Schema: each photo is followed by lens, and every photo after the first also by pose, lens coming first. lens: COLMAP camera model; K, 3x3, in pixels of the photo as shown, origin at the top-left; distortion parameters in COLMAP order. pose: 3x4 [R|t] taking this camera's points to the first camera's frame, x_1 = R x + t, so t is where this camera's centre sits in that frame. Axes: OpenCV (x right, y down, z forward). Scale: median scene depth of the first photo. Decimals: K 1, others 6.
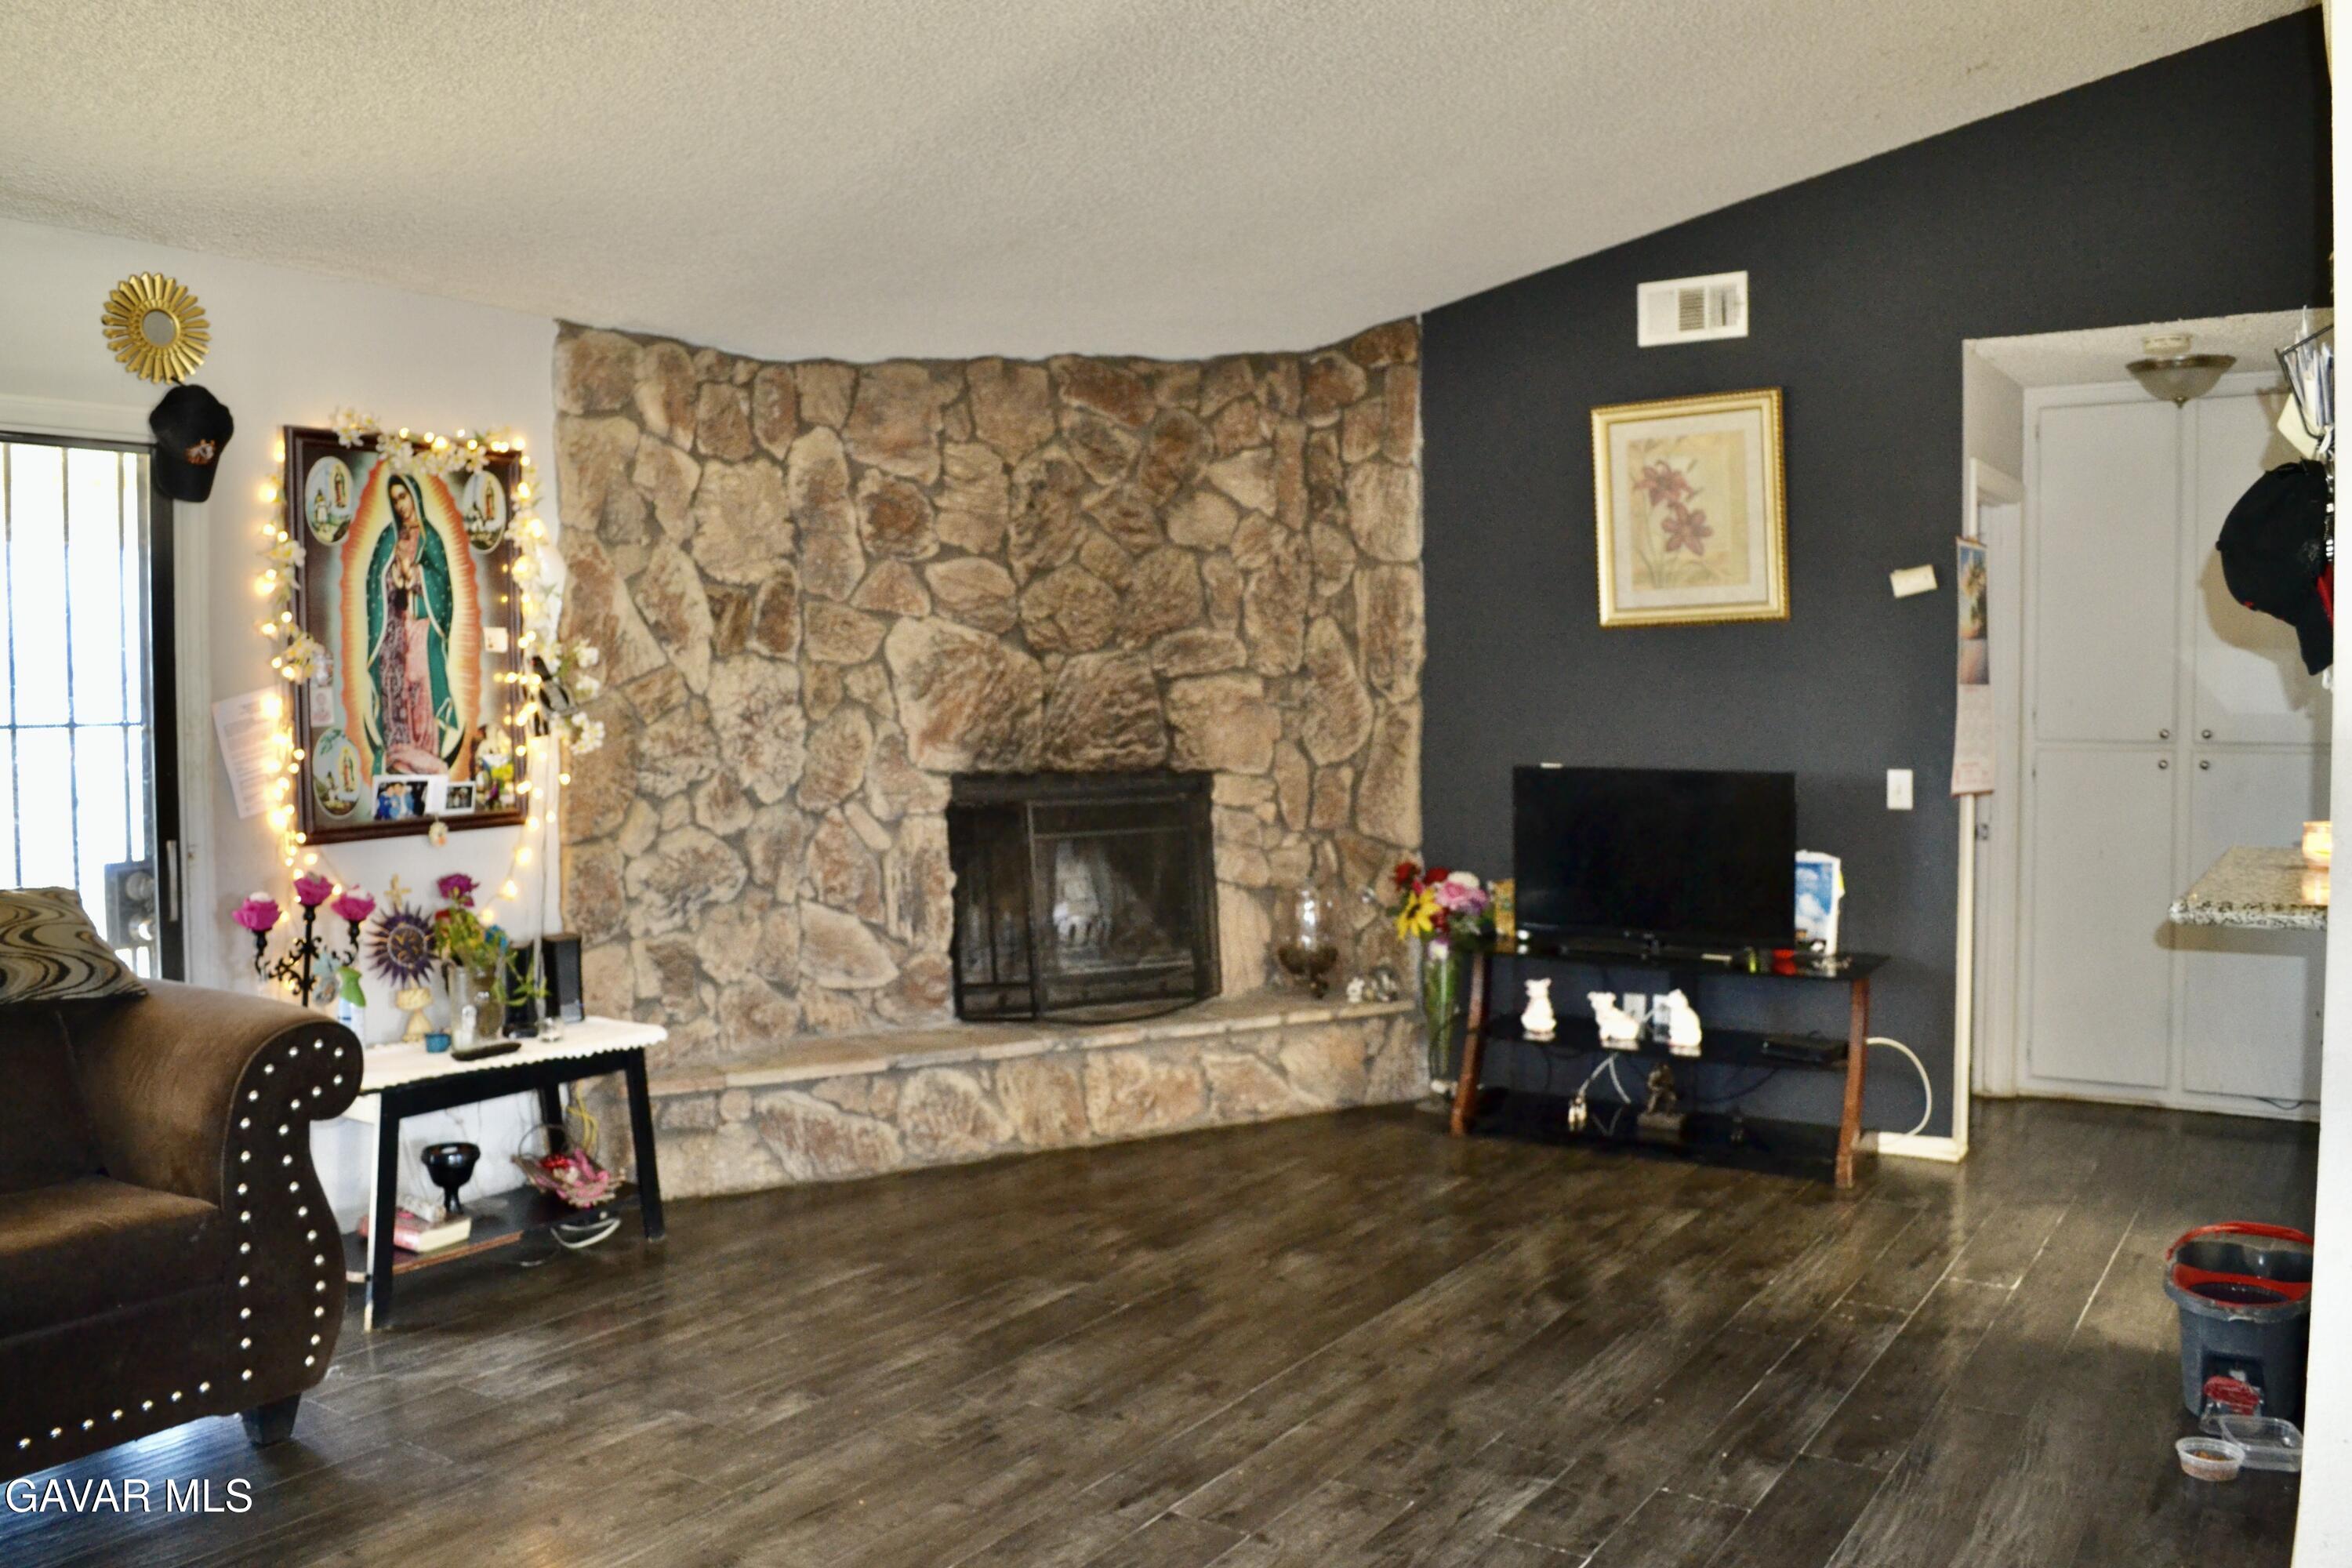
lens RADIAL K [[1878.7, 0, 1168.0], [0, 1878.7, 776.5], [0, 0, 1]] dist [-0.084168, 0.008418]
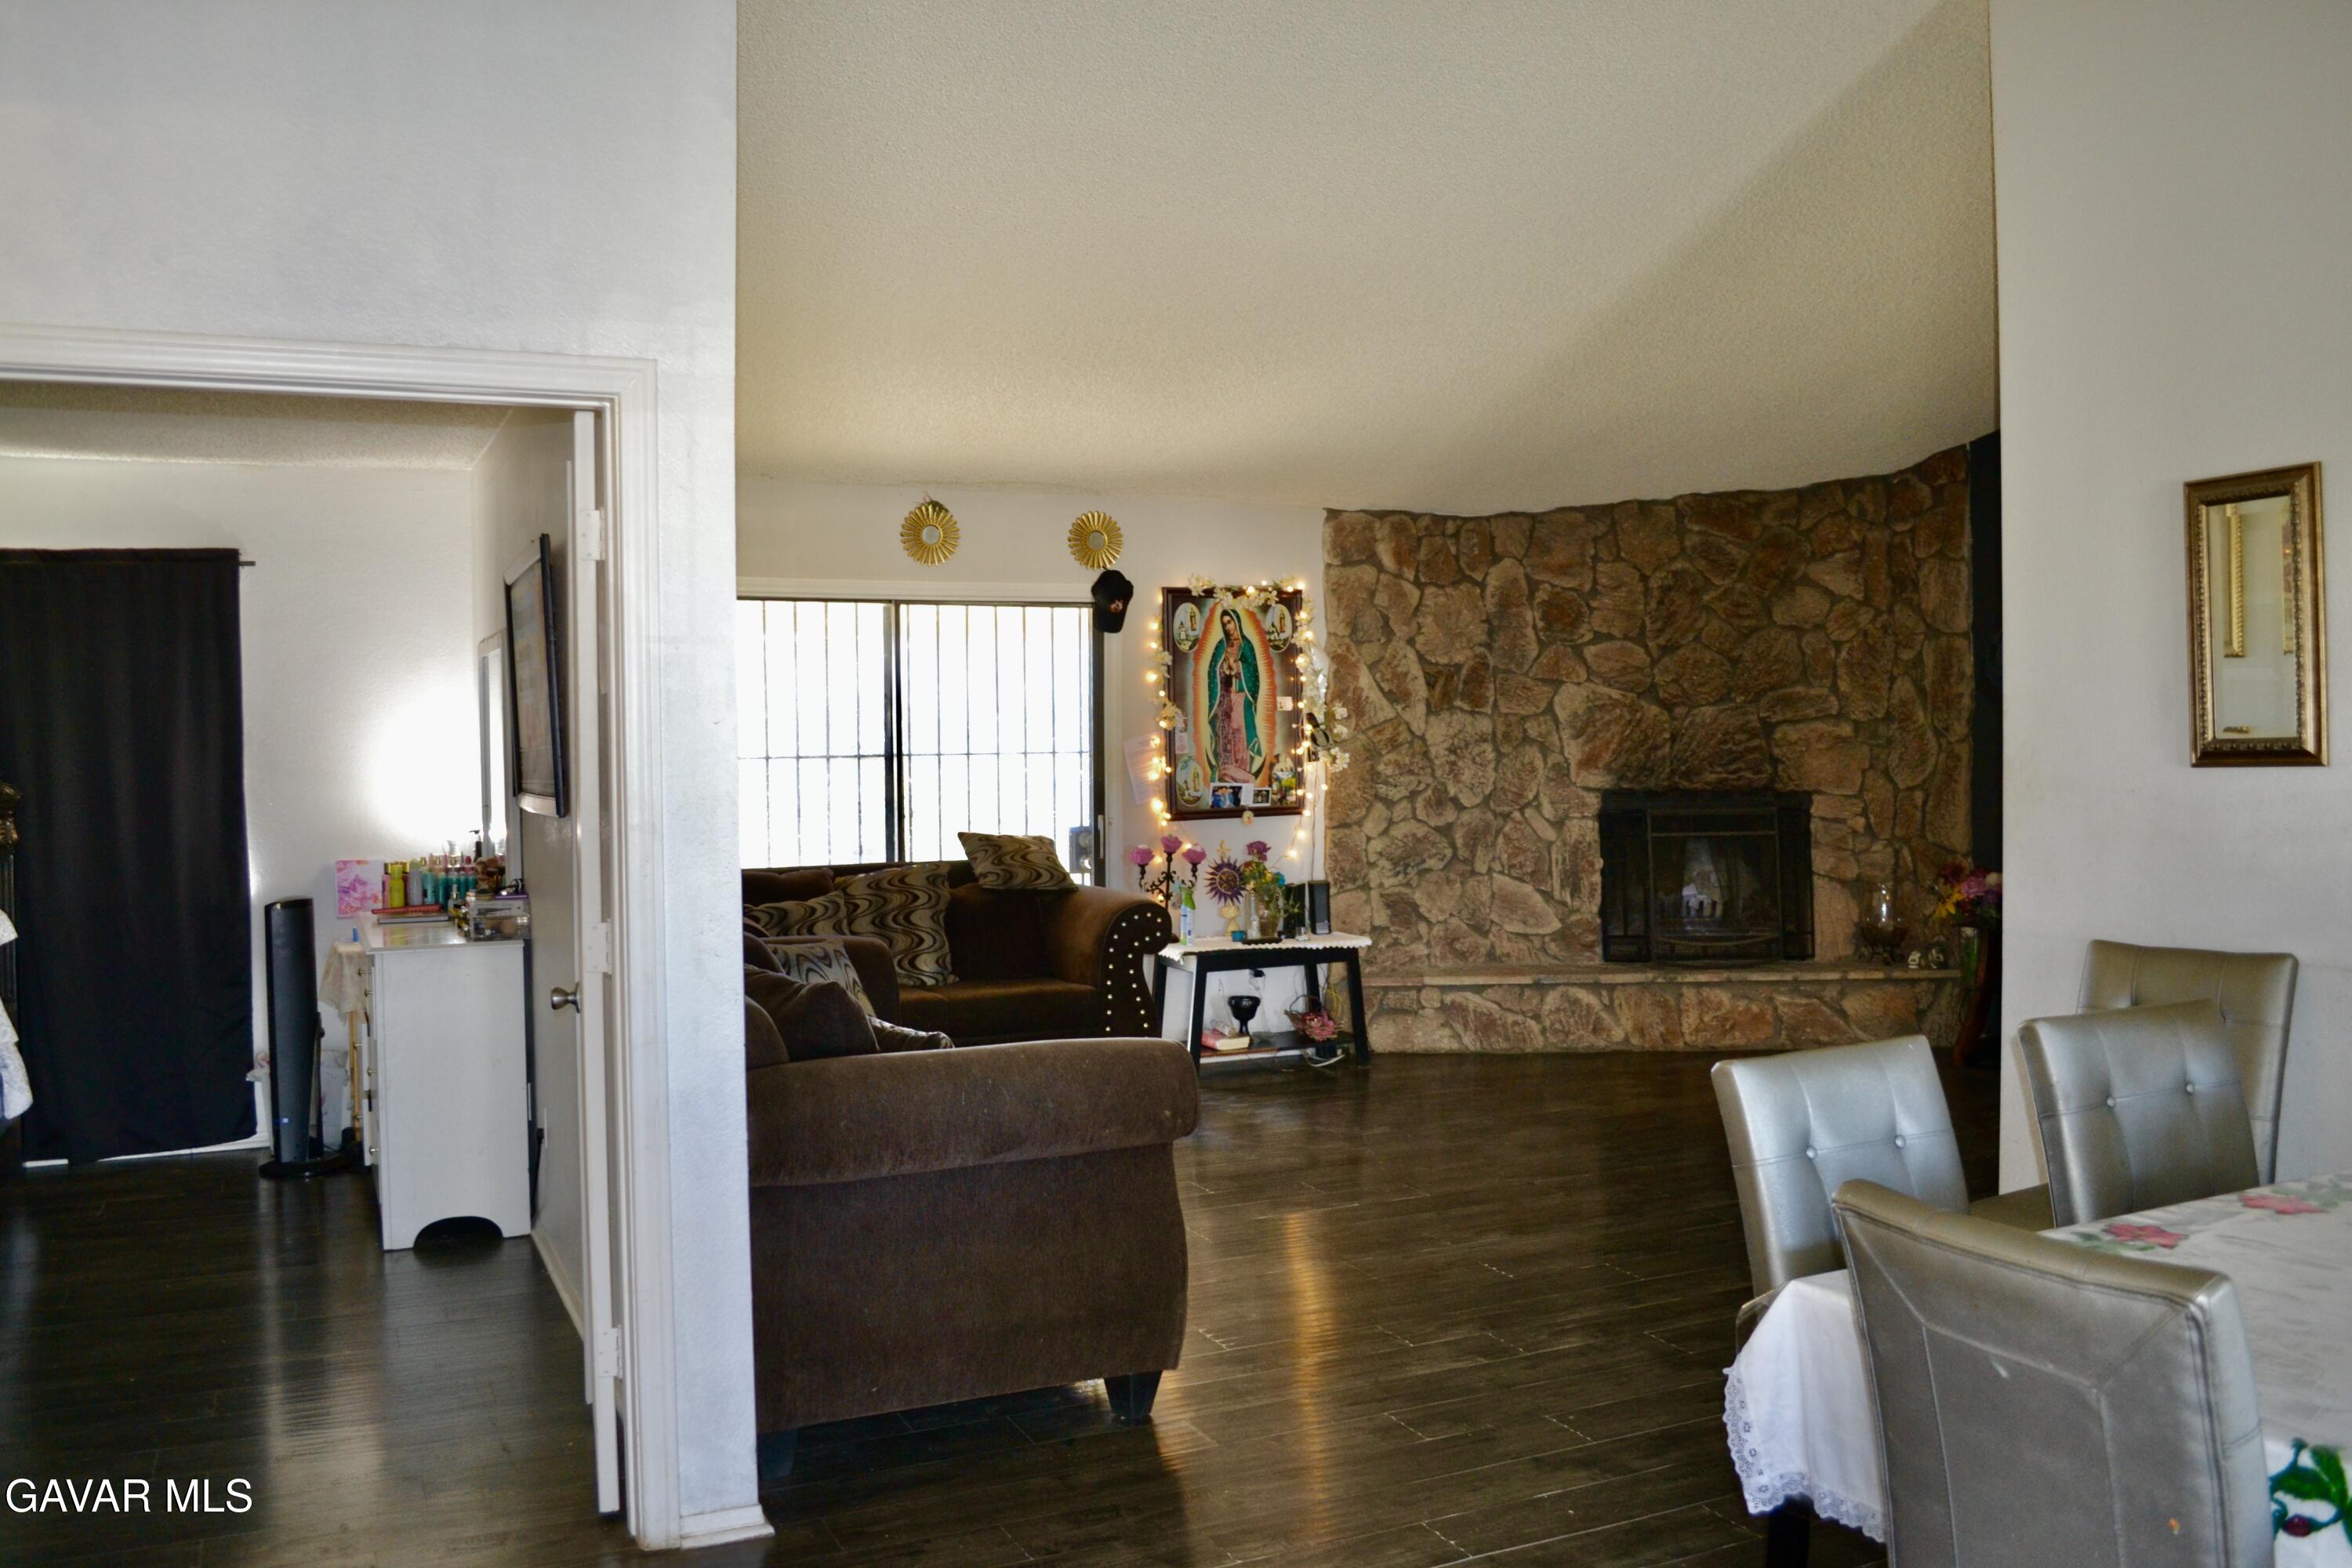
lens RADIAL K [[1898.6, 0, 1163.7], [0, 1898.6, 772.8], [0, 0, 1]] dist [-0.080732, 0.013056]
pose [[0.858323, 0.008160, -0.513045, 0.377416], [-0.019164, 0.999686, -0.016161, 0.016827], [0.512752, 0.023704, 0.858210, -0.469203]]
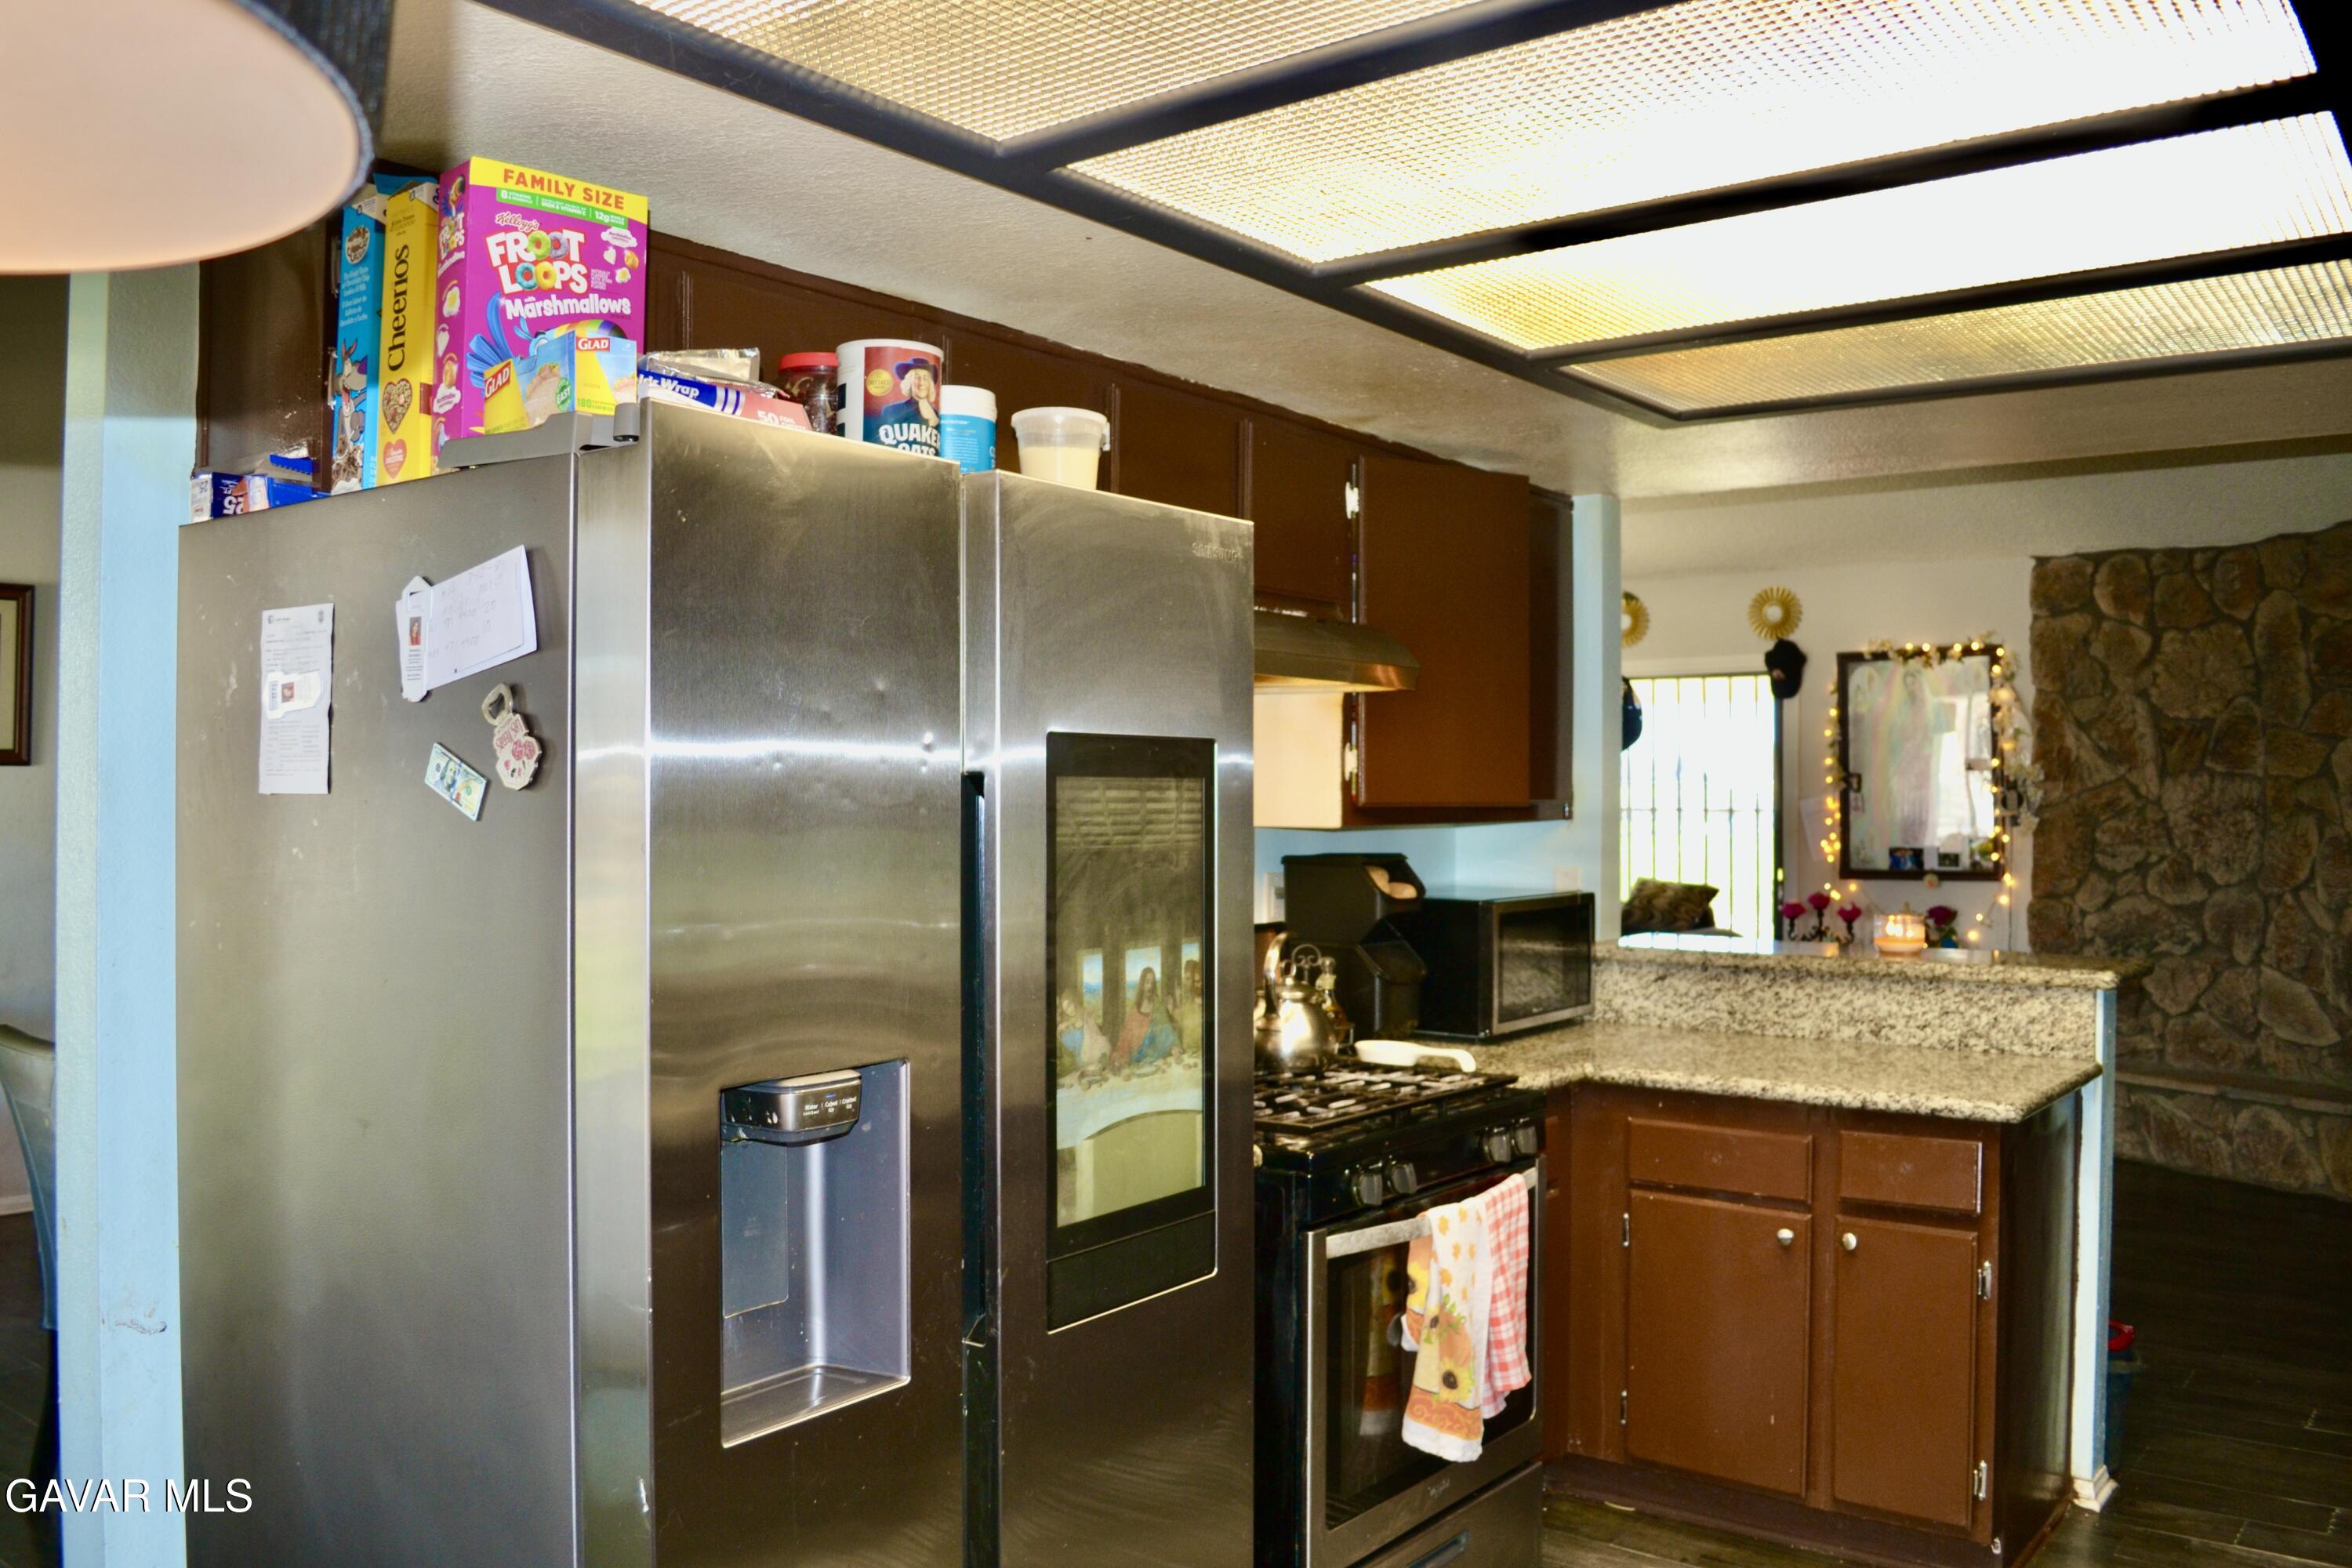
lens RADIAL K [[1898.6, 0, 1163.7], [0, 1898.6, 772.8], [0, 0, 1]] dist [-0.080732, 0.013056]
pose [[-0.064342, -0.003321, -0.997922, 1.157223], [-0.050117, 0.998743, -0.000092, -0.027407], [0.996669, 0.050007, -0.064428, 0.353749]]
